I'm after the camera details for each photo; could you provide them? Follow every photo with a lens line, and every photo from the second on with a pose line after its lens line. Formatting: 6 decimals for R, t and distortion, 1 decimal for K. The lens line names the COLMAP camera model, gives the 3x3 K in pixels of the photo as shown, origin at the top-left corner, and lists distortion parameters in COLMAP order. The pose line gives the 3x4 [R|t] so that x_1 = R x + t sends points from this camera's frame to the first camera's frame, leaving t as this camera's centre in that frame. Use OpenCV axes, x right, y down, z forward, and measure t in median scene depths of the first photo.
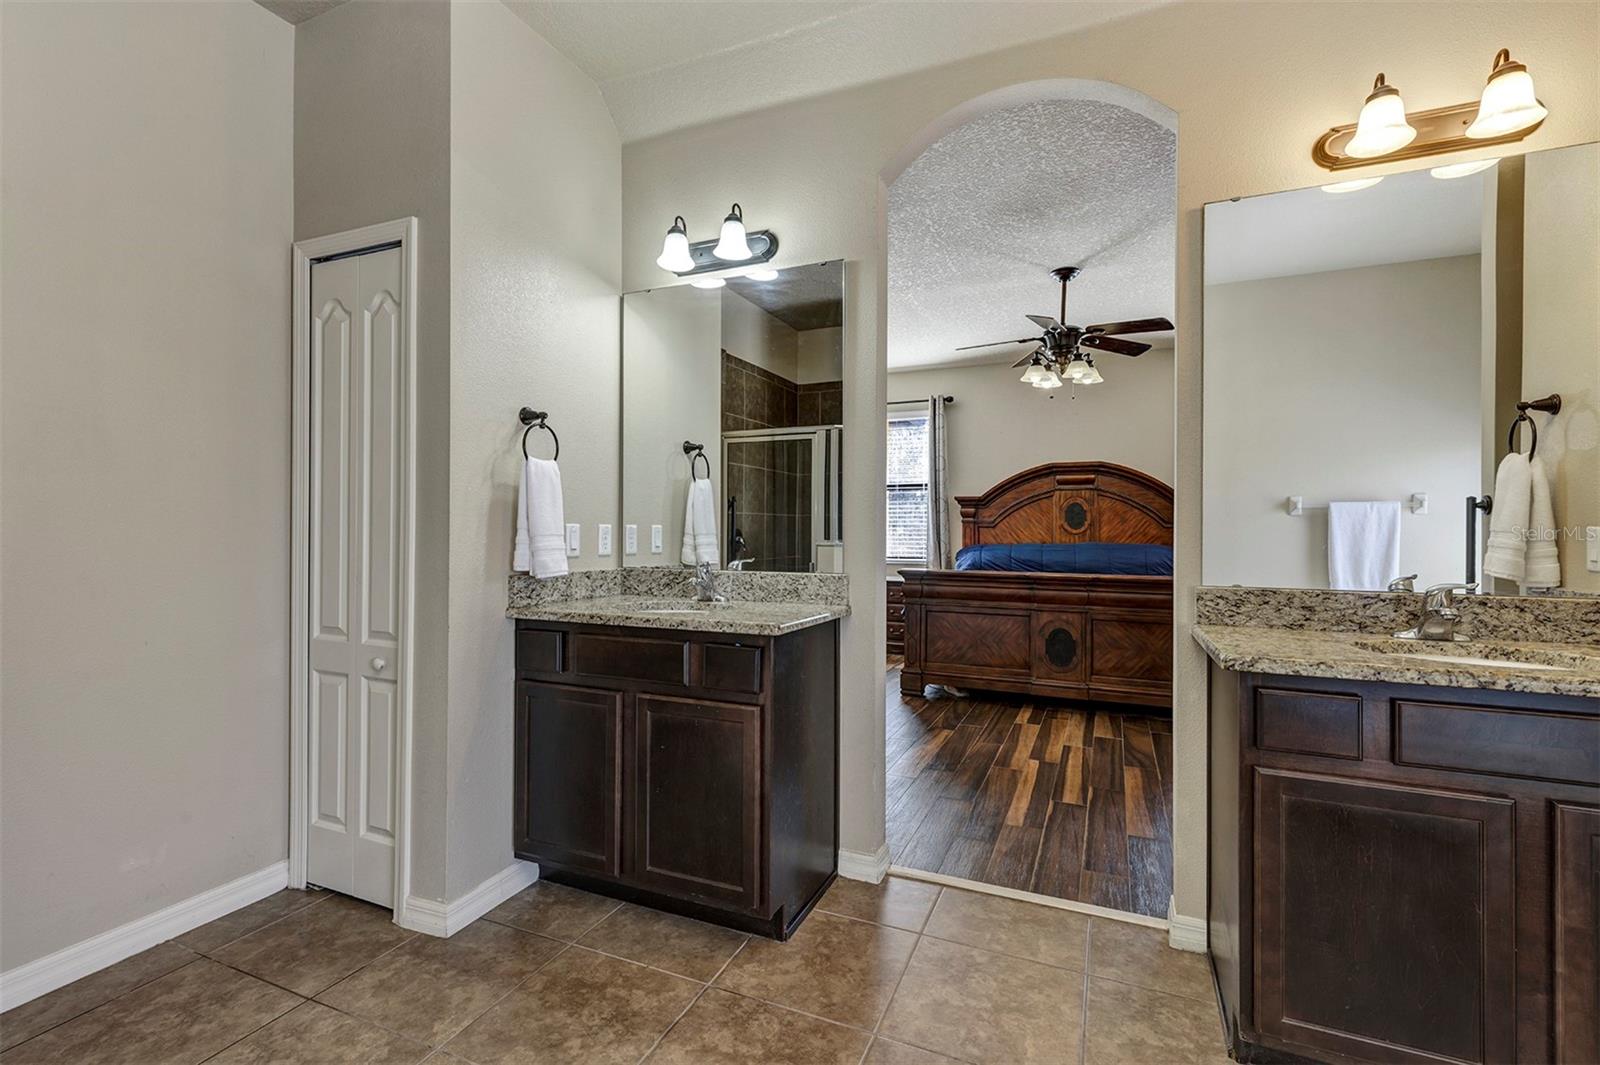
lens RADIAL K [[728.9, 0, 795.0], [0, 728.9, 527.9], [0, 0, 1]] dist [0.007870, 0.000093]
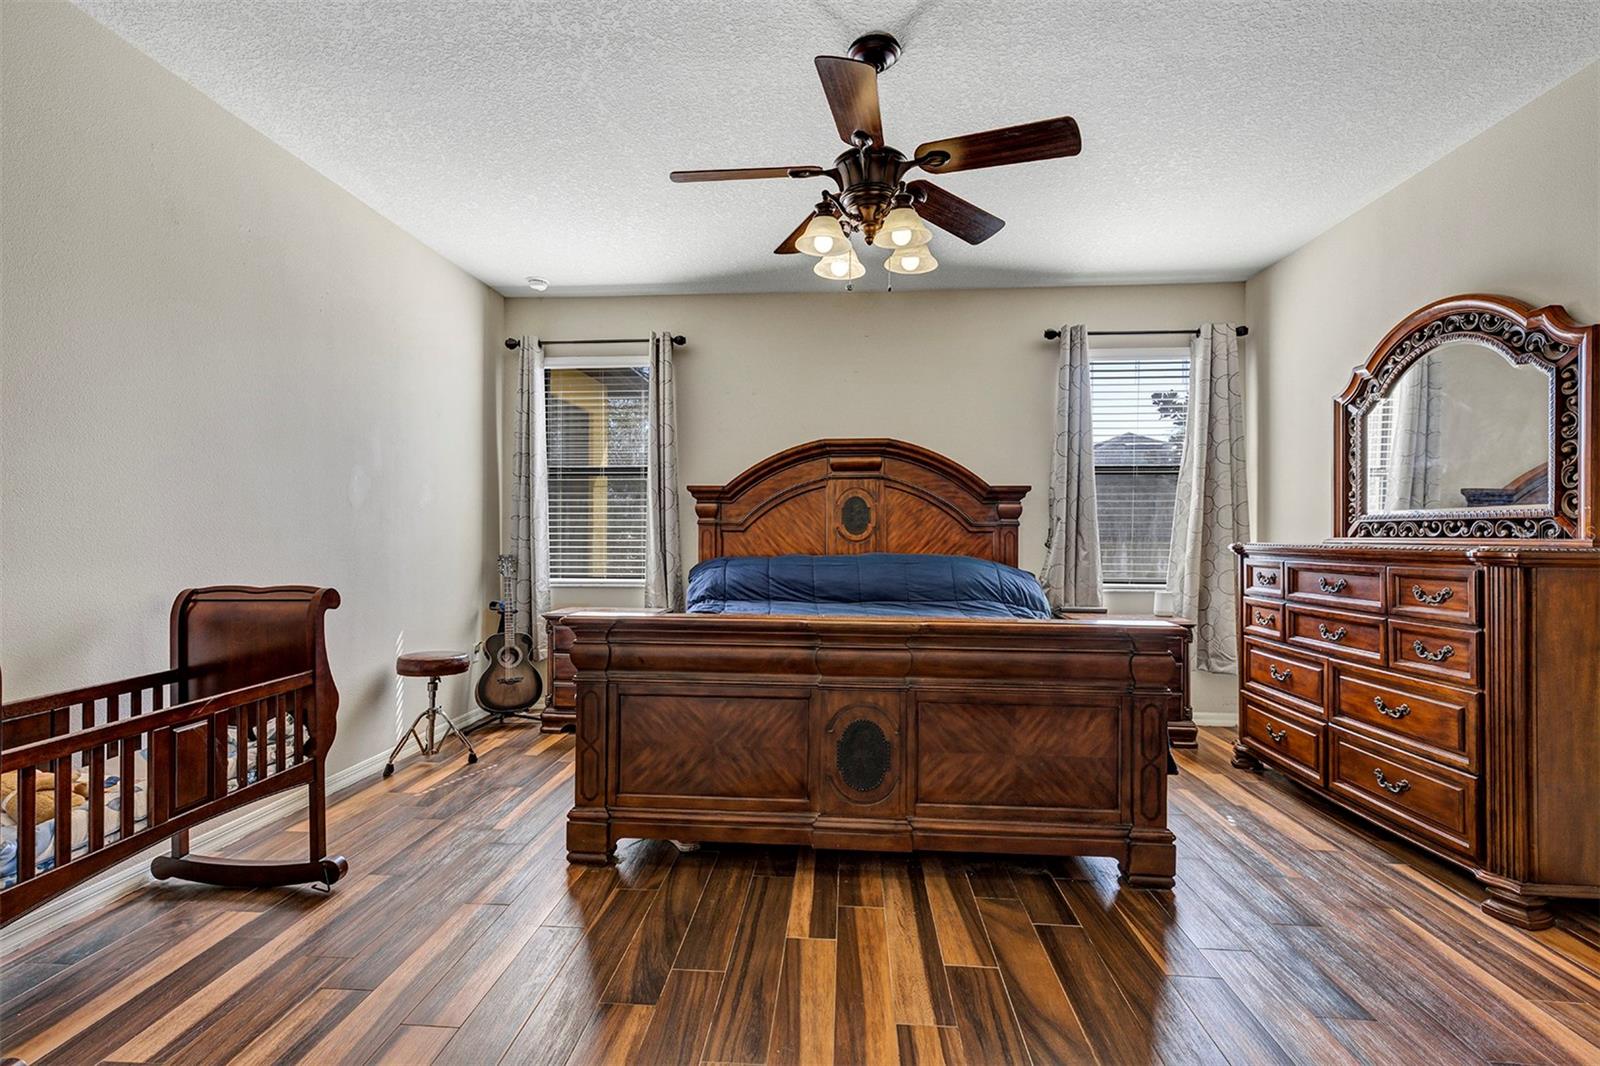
lens RADIAL K [[728.9, 0, 795.0], [0, 728.9, 528.4], [0, 0, 1]] dist [0.007870, 0.000093]
pose [[0.943547, 0.000545, 0.331239, 0.111141], [0.000061, 0.999998, -0.001818, -0.003026], [-0.331240, 0.001735, 0.943545, 0.412090]]
